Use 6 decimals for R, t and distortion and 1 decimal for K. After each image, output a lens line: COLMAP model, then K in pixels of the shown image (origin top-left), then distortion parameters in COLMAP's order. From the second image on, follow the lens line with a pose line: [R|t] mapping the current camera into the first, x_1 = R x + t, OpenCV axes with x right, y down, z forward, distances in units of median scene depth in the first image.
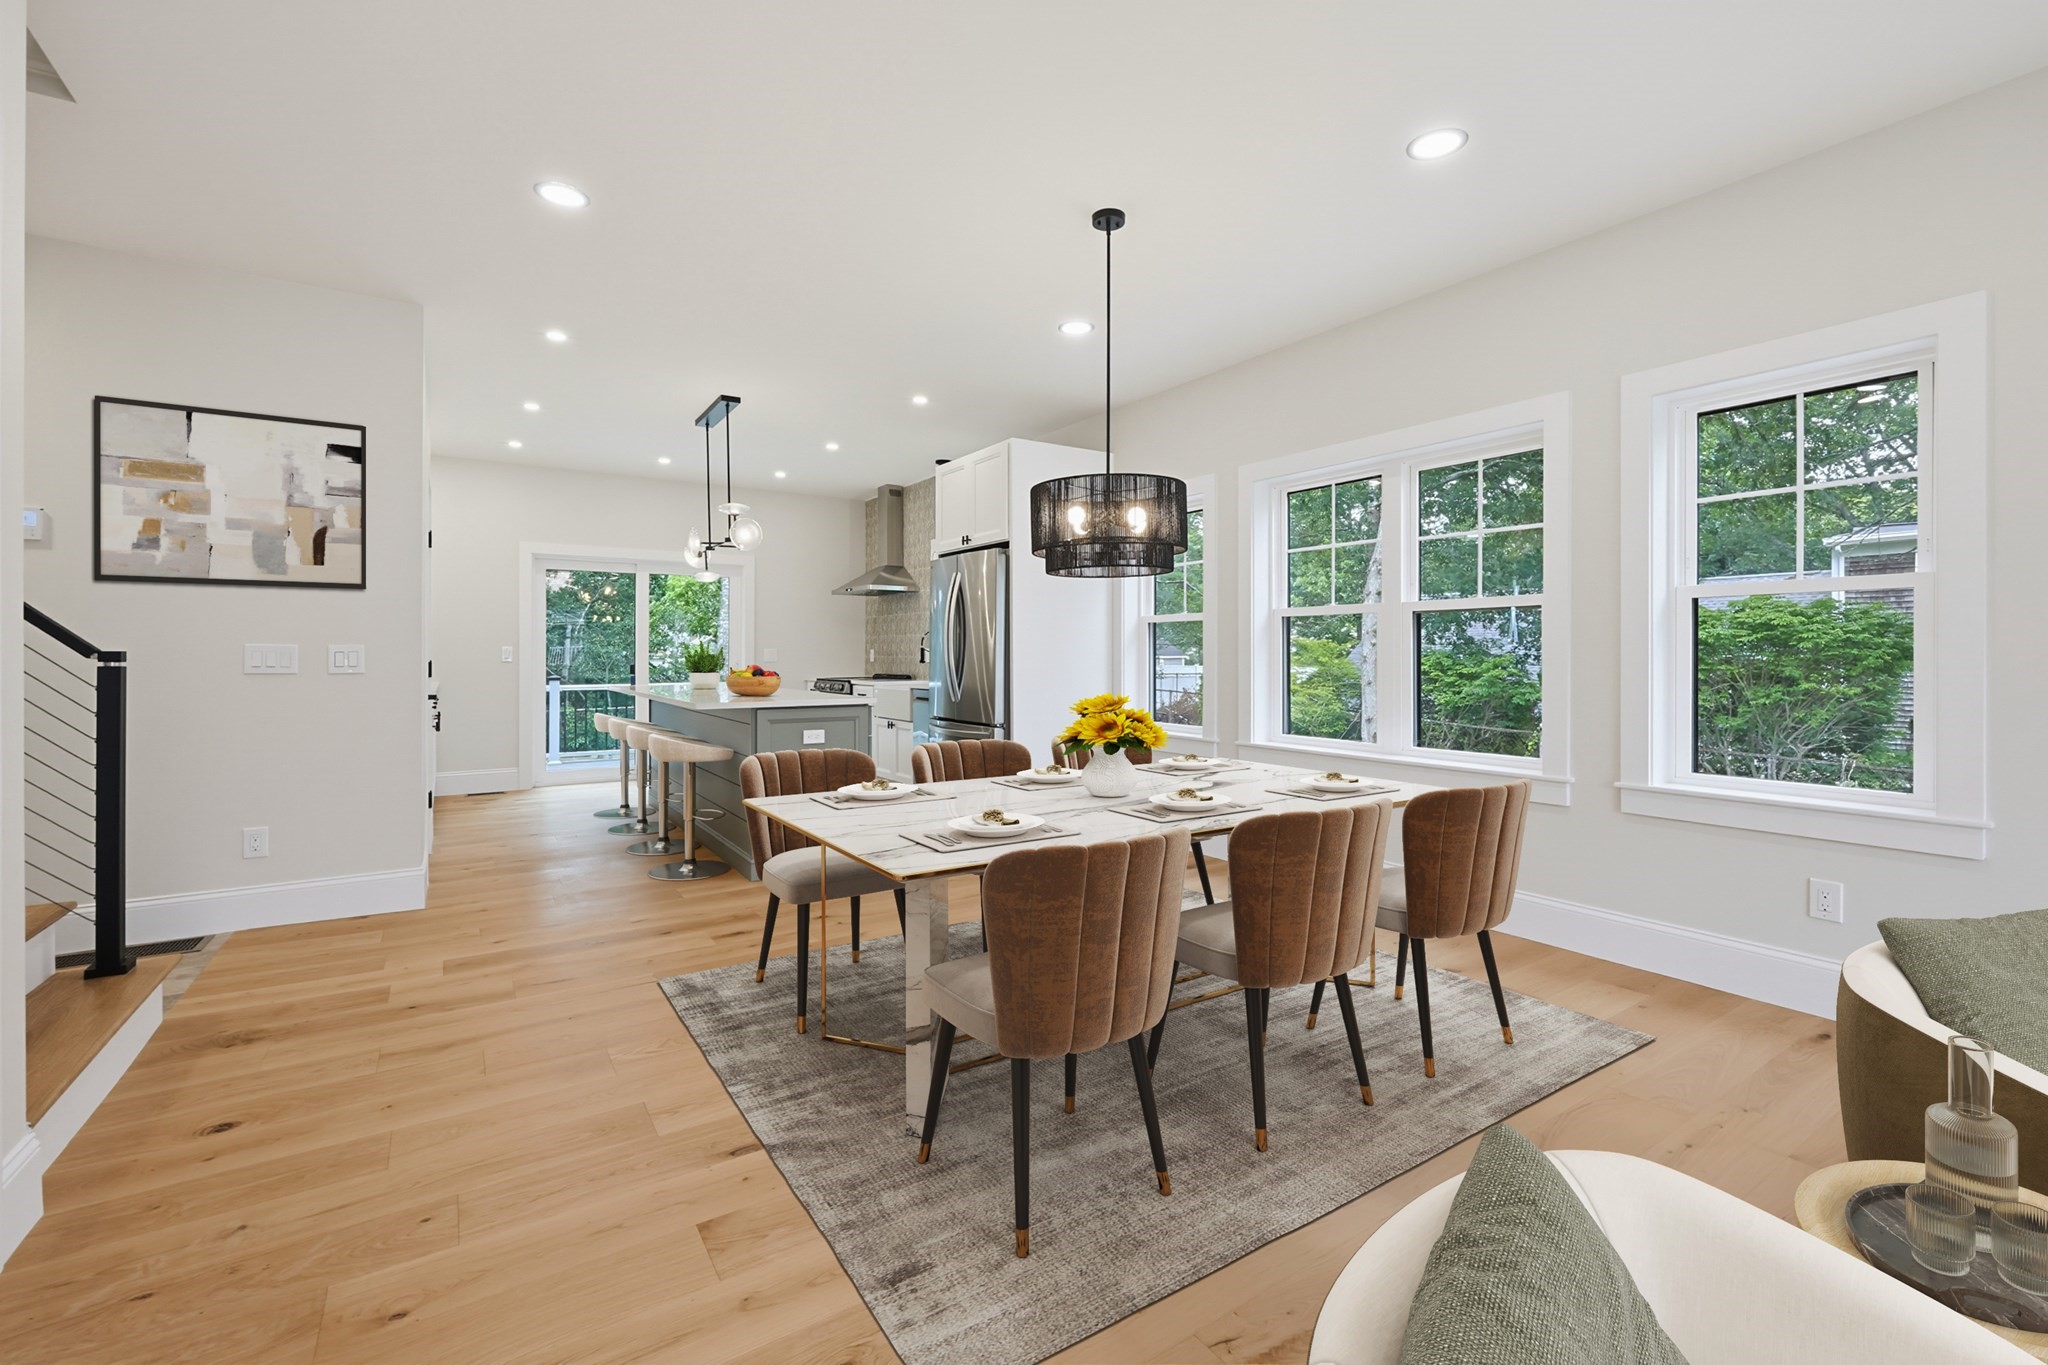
lens RADIAL K [[873.7, 0, 1017.0], [0, 873.7, 650.3], [0, 0, 1]] dist [-0.005571, 0.001662]
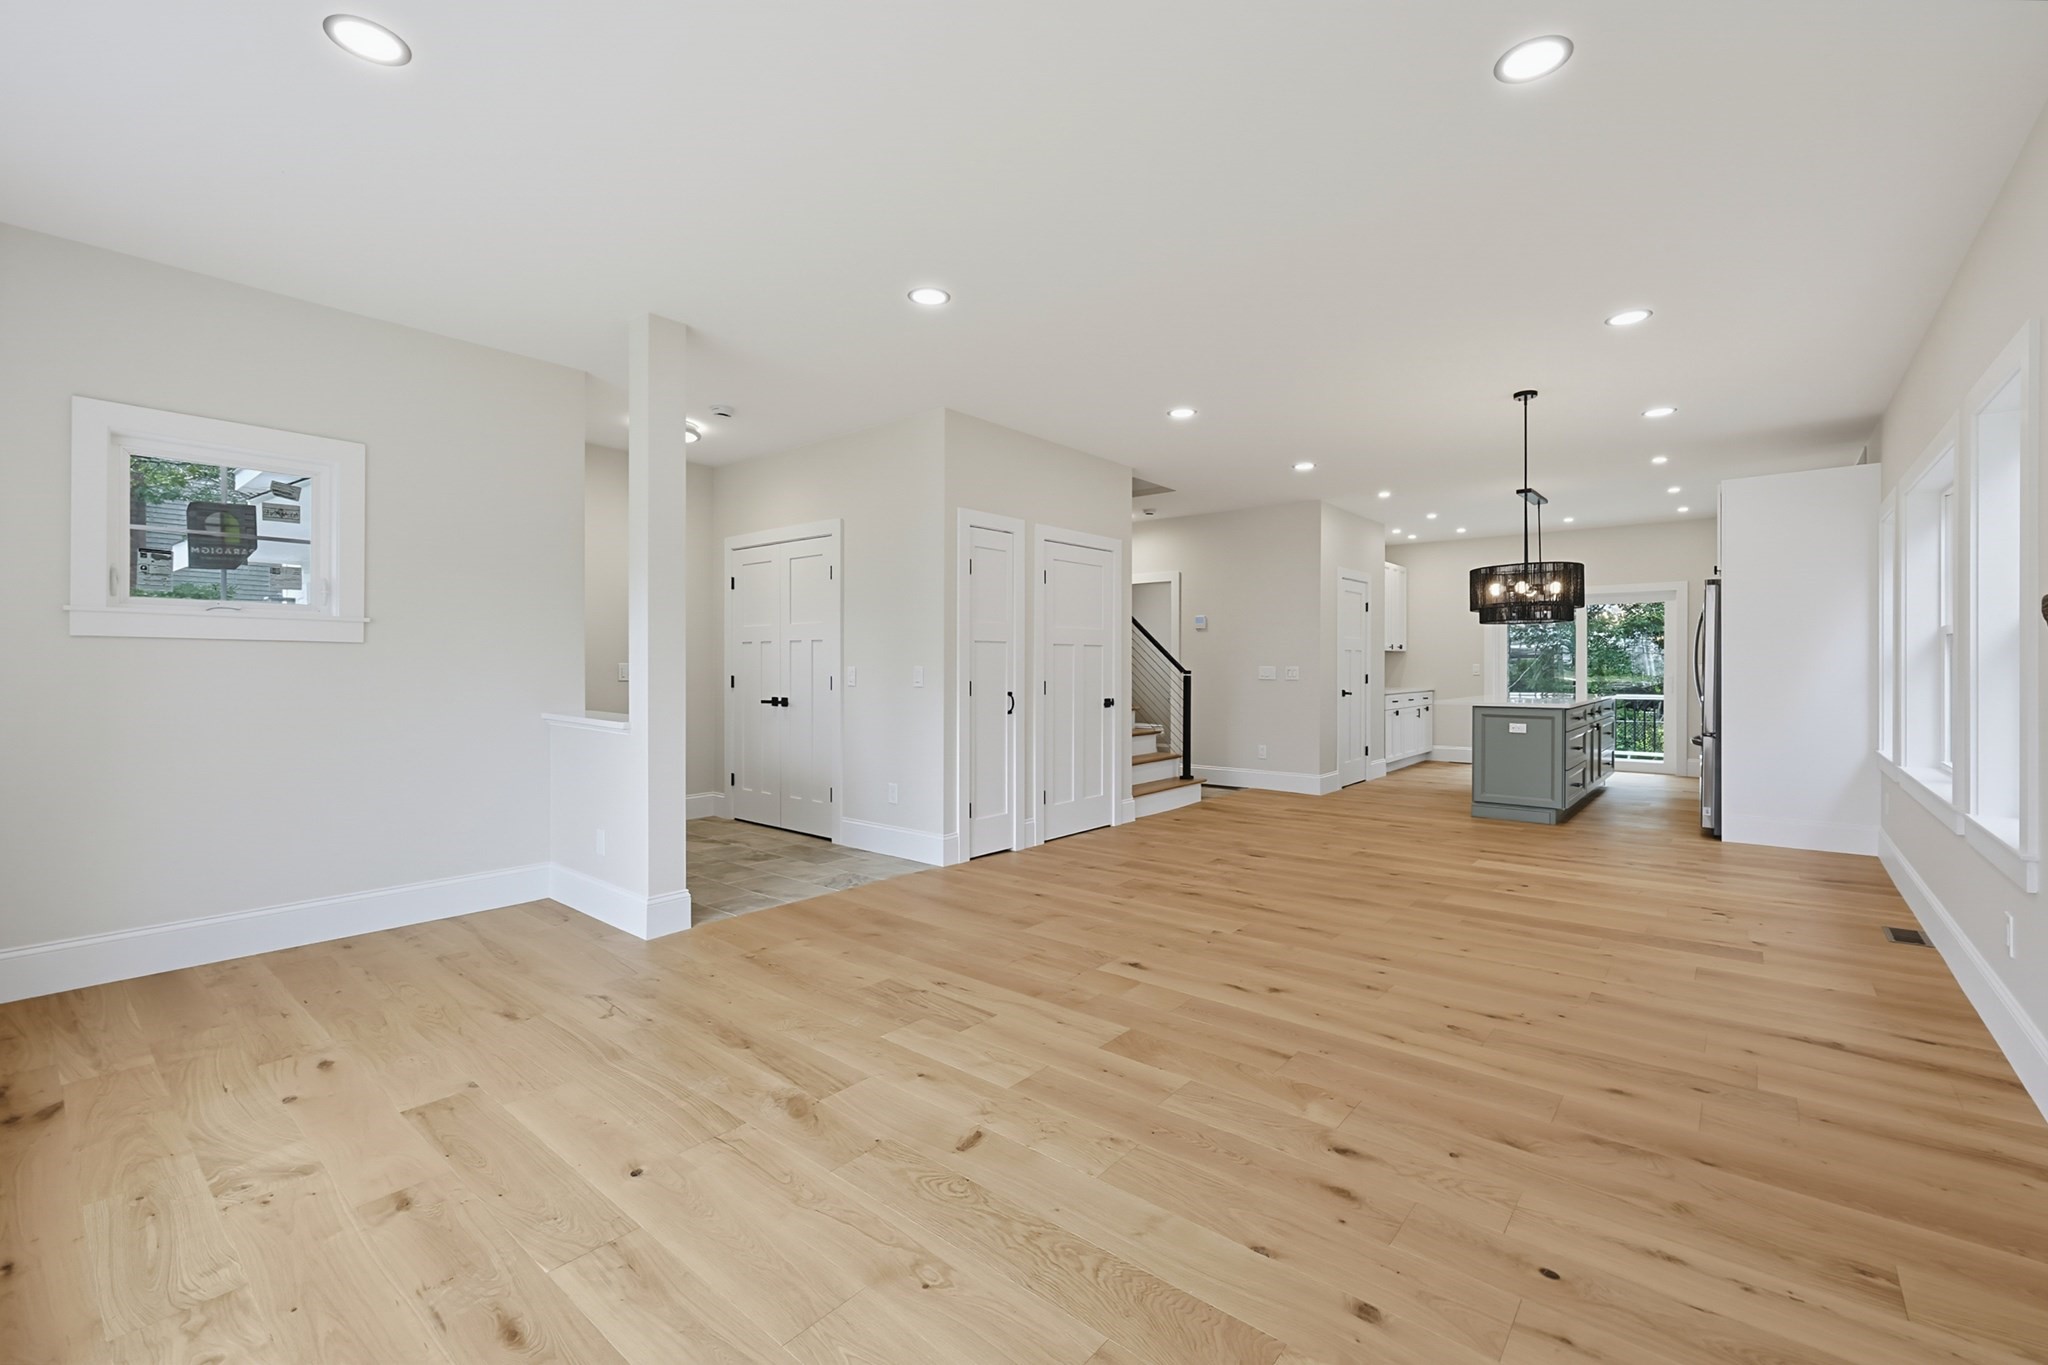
lens RADIAL K [[873.7, 0, 1033.0], [0, 873.7, 674.8], [0, 0, 1]] dist [-0.005571, 0.001662]
pose [[0.297147, 0.012713, -0.954747, 0.923797], [0.004007, 0.999886, 0.014561, -0.015462], [0.954823, -0.008152, 0.297062, -0.206753]]
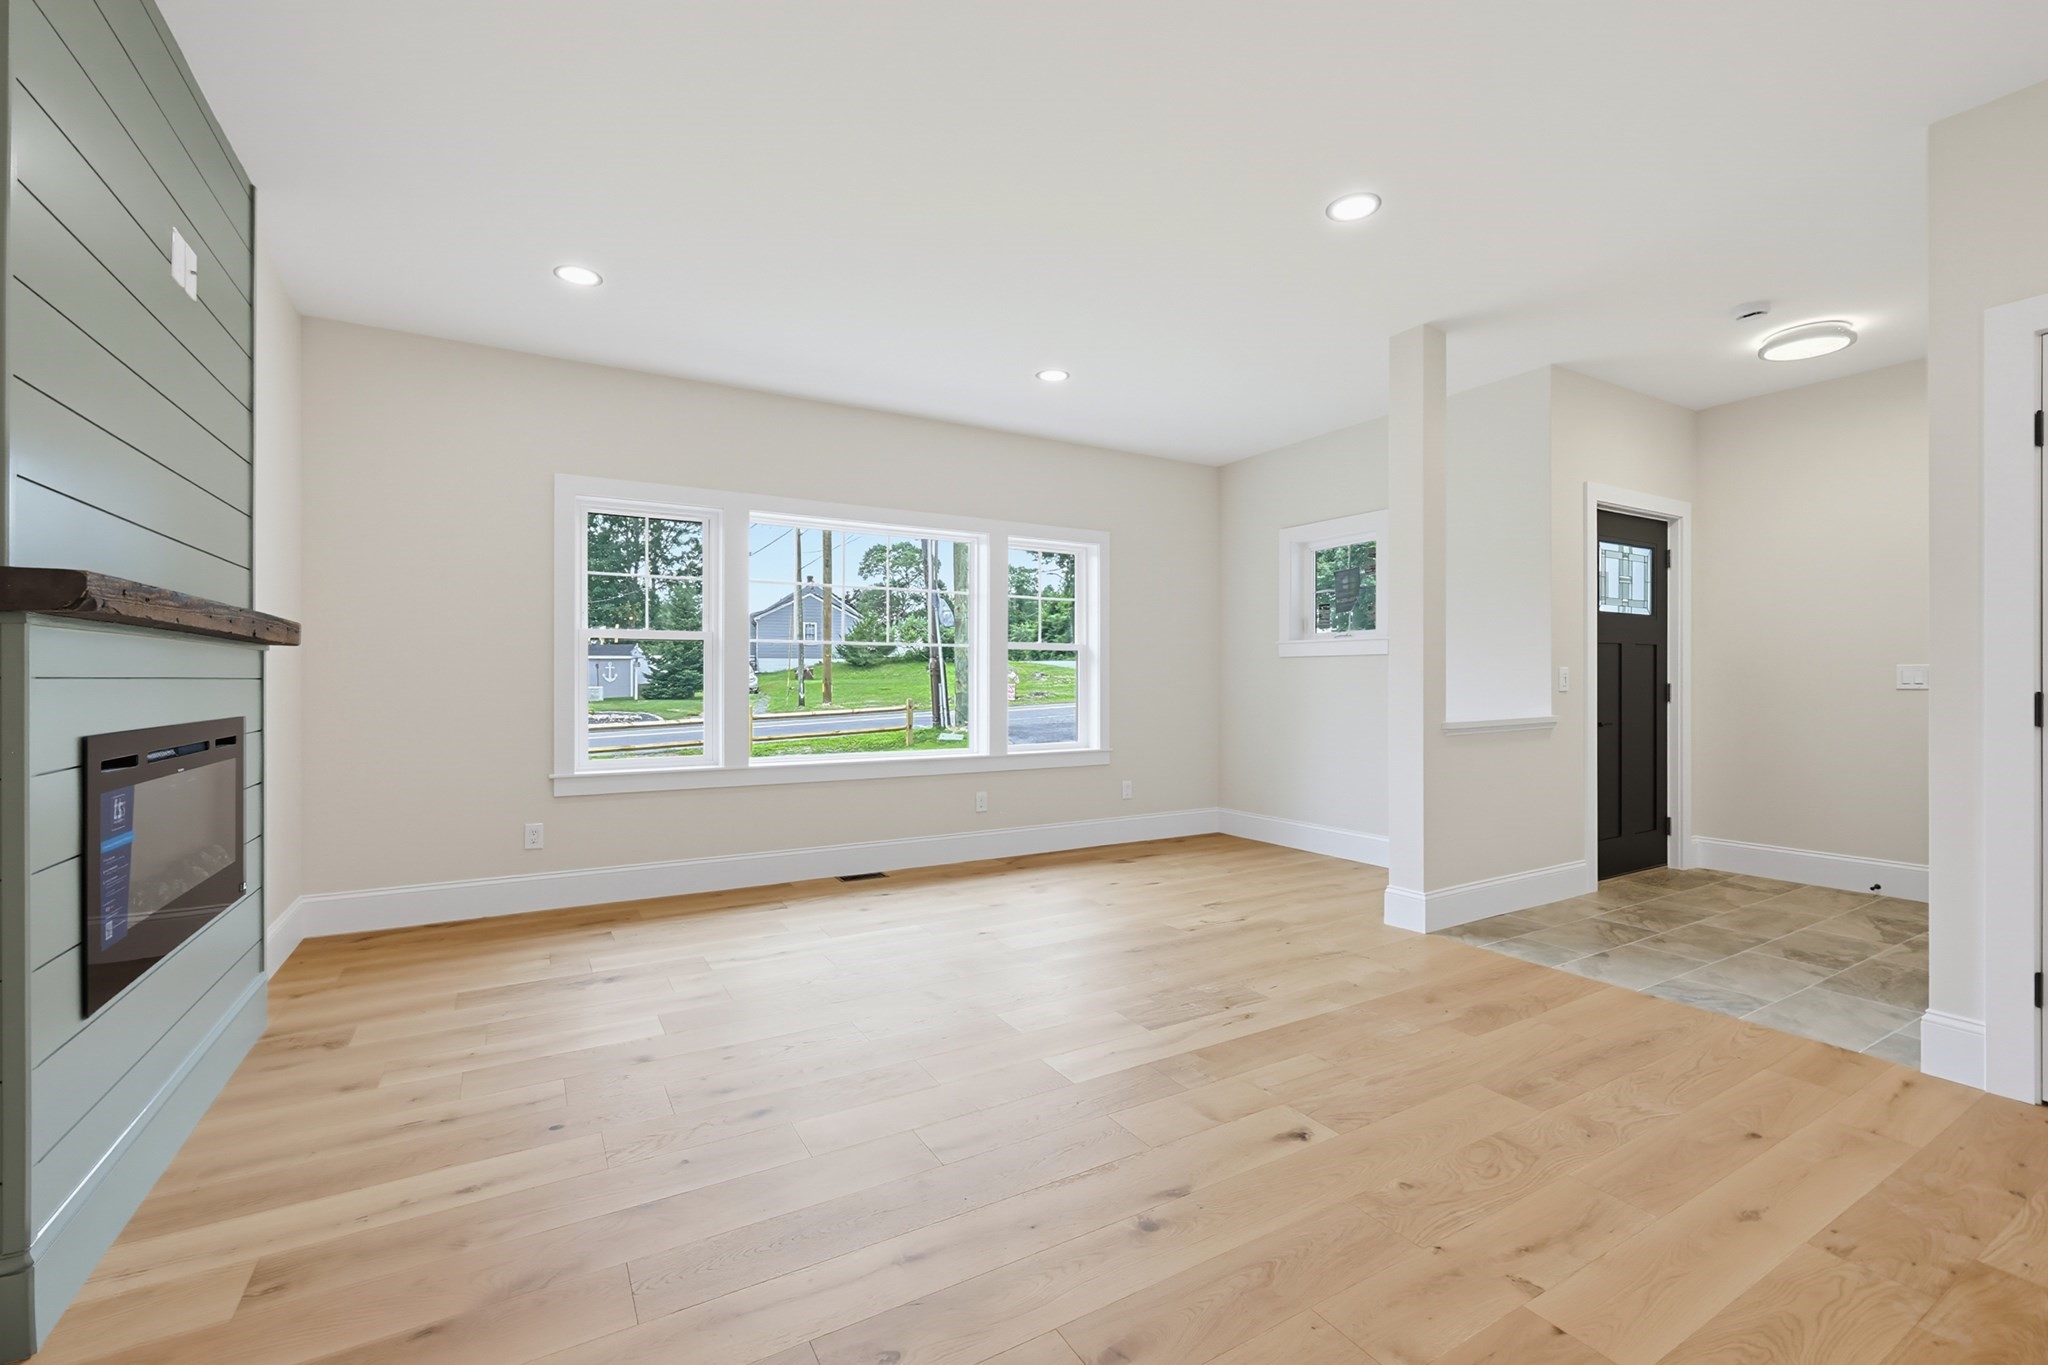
lens RADIAL K [[873.7, 0, 1030.0], [0, 873.7, 672.6], [0, 0, 1]] dist [-0.005571, 0.001662]
pose [[-0.998930, 0.003635, 0.046107, 0.340253], [0.003033, 0.999909, -0.013127, 0.002546], [-0.046151, -0.012973, -0.998850, 0.601584]]
